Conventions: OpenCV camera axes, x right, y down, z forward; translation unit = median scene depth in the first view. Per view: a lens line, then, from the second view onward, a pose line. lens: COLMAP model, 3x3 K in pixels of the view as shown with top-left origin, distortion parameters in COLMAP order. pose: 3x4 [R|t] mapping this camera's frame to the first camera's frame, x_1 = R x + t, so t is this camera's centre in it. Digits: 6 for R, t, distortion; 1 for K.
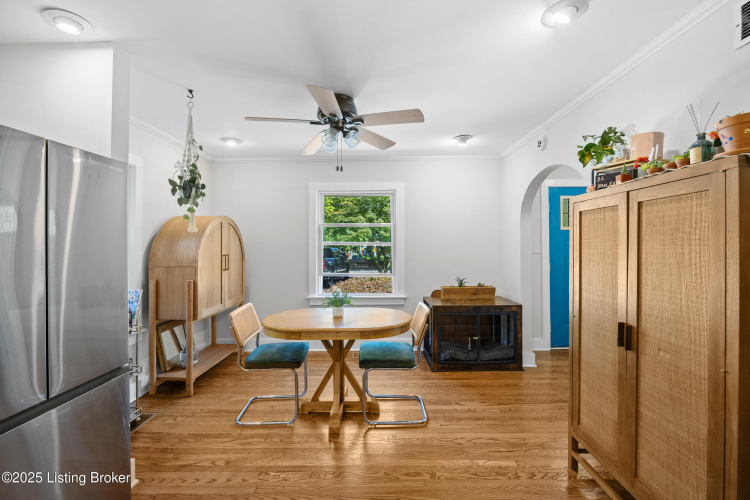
lens RADIAL K [[329.4, 0, 378.2], [0, 329.4, 244.4], [0, 0, 1]] dist [-0.004395, -0.000464]
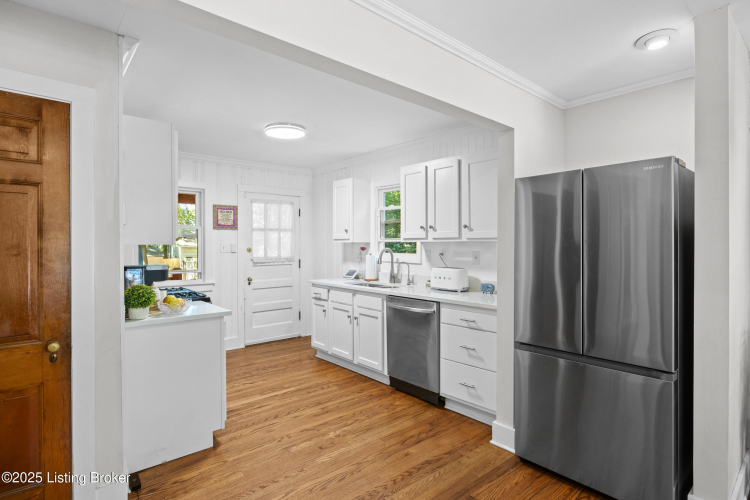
lens RADIAL K [[392.4, 0, 379.5], [0, 392.4, 247.4], [0, 0, 1]] dist [-0.005279, -0.000787]
pose [[-0.742924, 0.009650, -0.669306, 0.326076], [0.007525, 0.999953, 0.006065, -0.000687], [0.669333, -0.000531, -0.742962, 0.712047]]
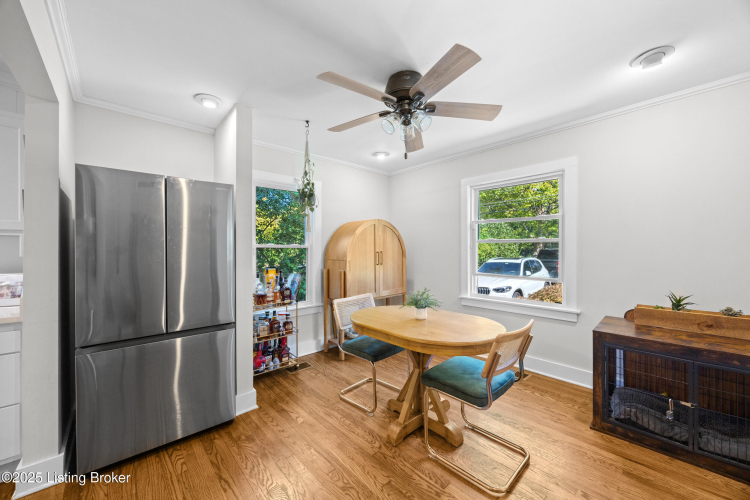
lens RADIAL K [[286.4, 0, 379.0], [0, 286.4, 248.9], [0, 0, 1]] dist [-0.003470, 0.000302]
pose [[0.690533, 0.000927, -0.723300, 0.332134], [0.002087, 0.999992, 0.003274, 0.020811], [0.723298, -0.003770, 0.690526, 0.332217]]
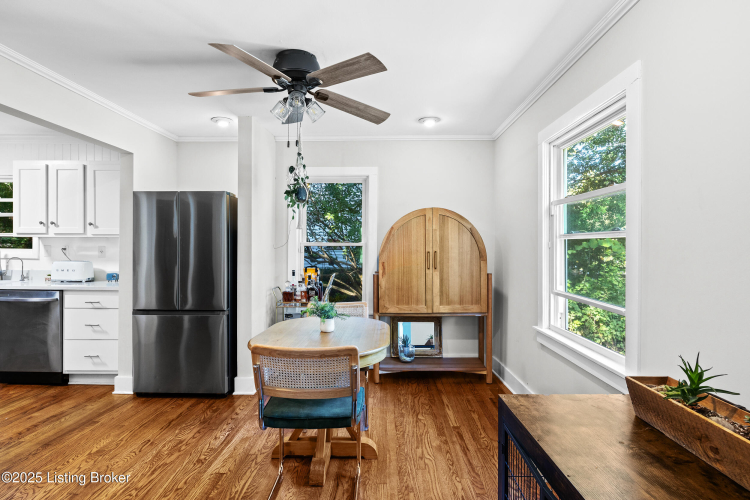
lens RADIAL K [[411.0, 0, 379.4], [0, 411.0, 248.4], [0, 0, 1]] dist [-0.001763, -0.004501]
pose [[-0.010824, 0.004046, -0.999933, 0.738175], [-0.000680, 0.999992, 0.004053, 0.022674], [0.999941, 0.000723, -0.010821, 1.012592]]
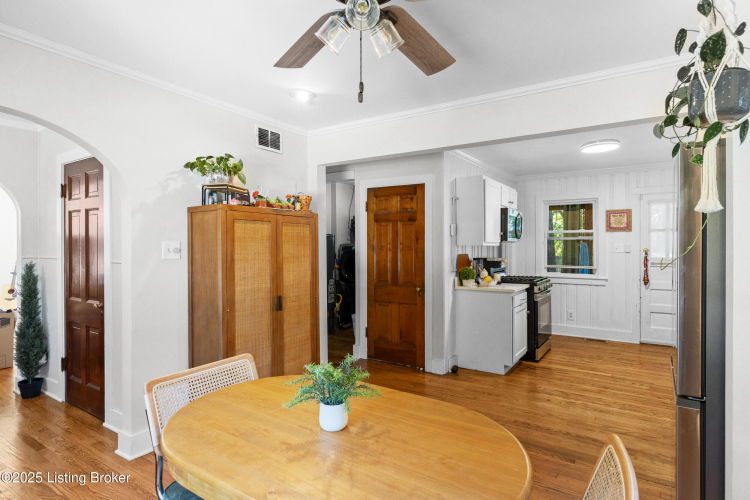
lens RADIAL K [[392.4, 0, 373.0], [0, 392.4, 249.6], [0, 0, 1]] dist [-0.005279, -0.000787]
pose [[-0.832566, 0.003809, 0.553912, -0.369682], [0.003634, 0.999992, -0.001414, 0.010926], [-0.553913, 0.000836, -0.832574, 1.213172]]
